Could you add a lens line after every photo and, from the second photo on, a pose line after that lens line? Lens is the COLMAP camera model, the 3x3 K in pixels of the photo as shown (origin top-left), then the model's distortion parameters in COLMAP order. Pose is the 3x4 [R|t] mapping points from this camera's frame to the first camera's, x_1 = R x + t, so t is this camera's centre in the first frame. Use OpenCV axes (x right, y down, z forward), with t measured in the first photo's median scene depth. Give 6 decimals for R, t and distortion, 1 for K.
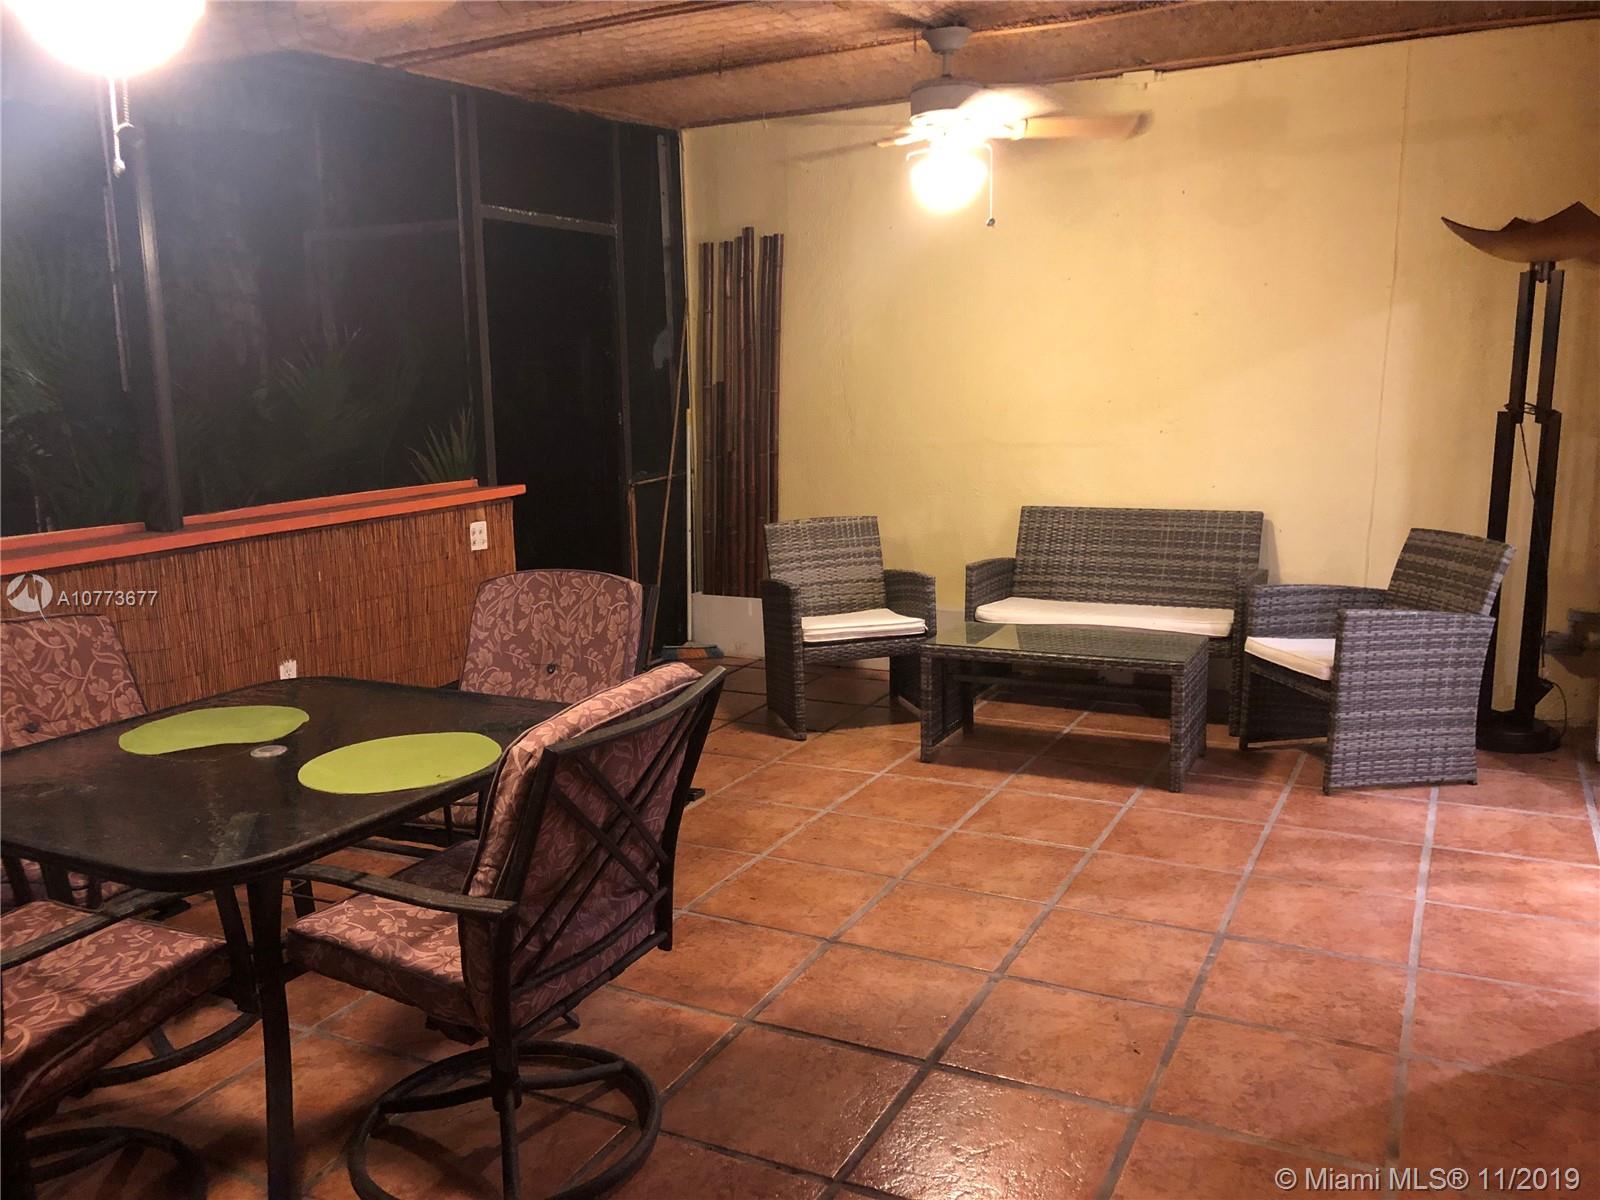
lens RADIAL K [[1330.9, 0, 796.4], [0, 1330.9, 601.9], [0, 0, 1]] dist [0.020347, -0.000491]
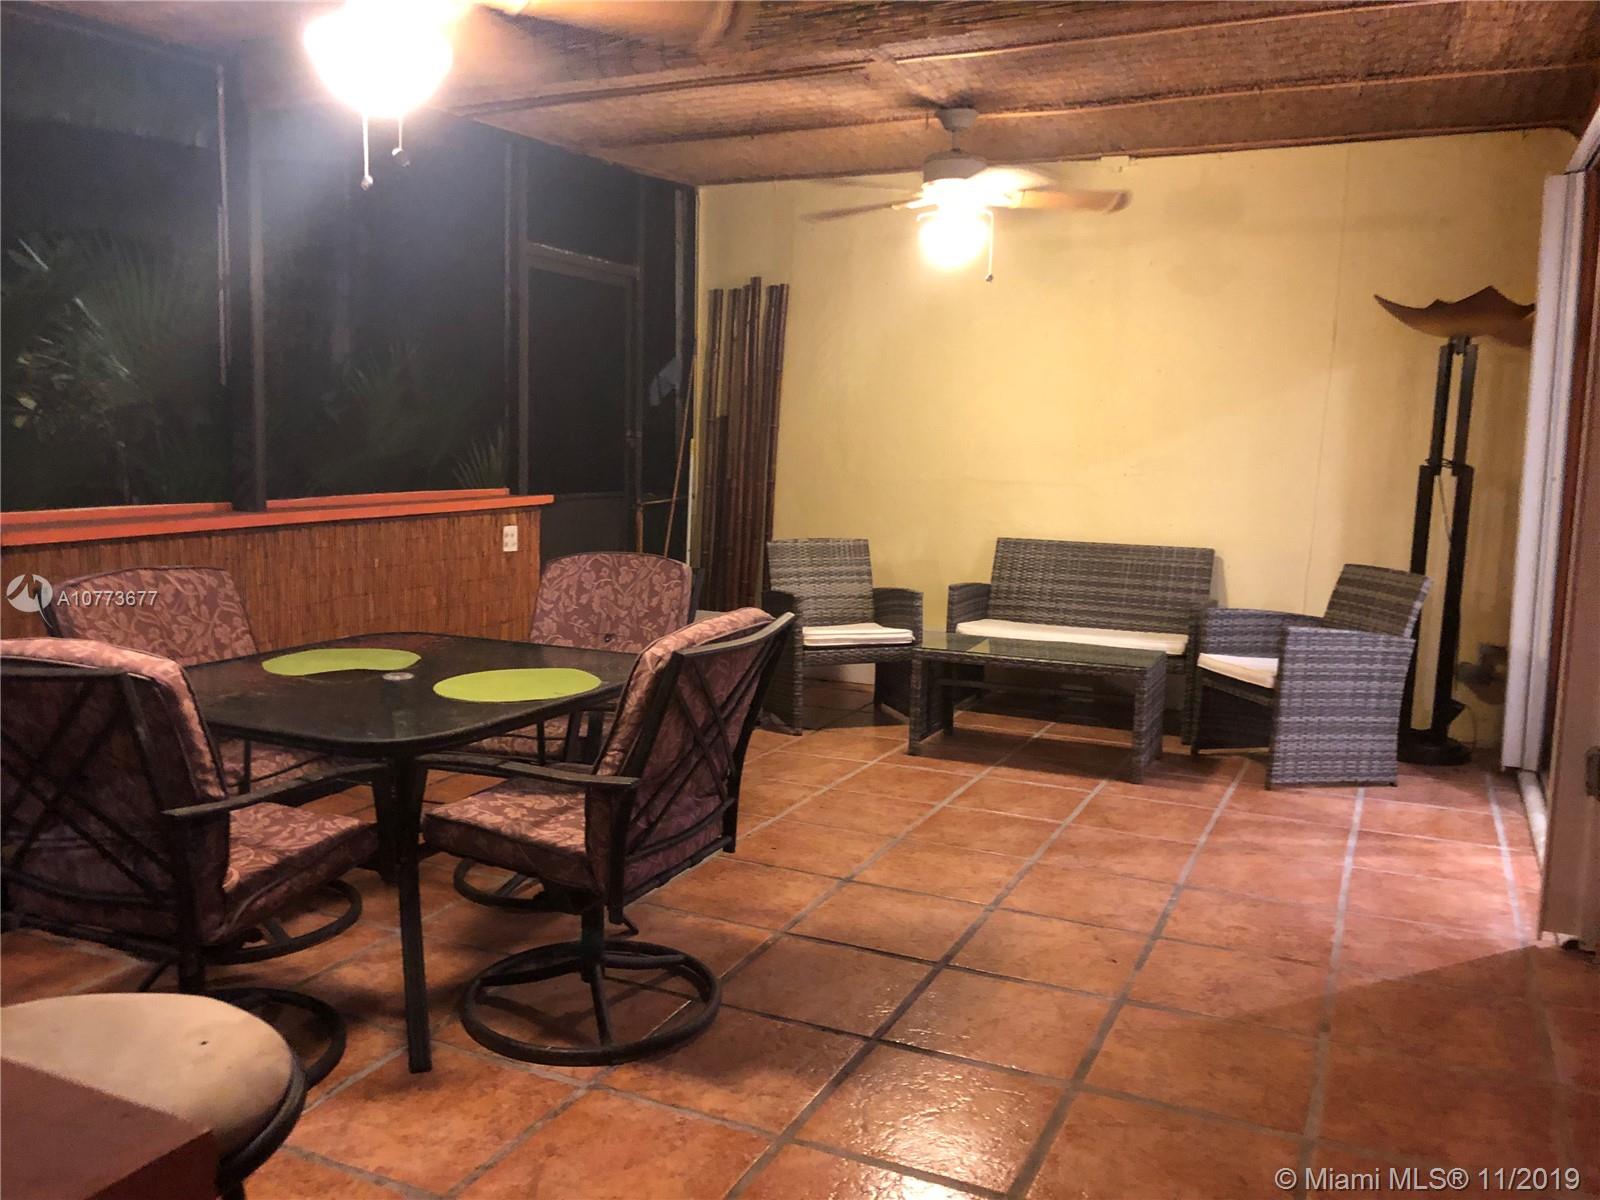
lens RADIAL K [[1330.9, 0, 795.5], [0, 1330.9, 593.7], [0, 0, 1]] dist [0.020347, -0.000491]
pose [[0.998241, 0.040357, 0.043431, -0.060284], [-0.038041, 0.997875, -0.052904, 0.054198], [-0.045474, 0.051159, 0.997655, -0.122506]]
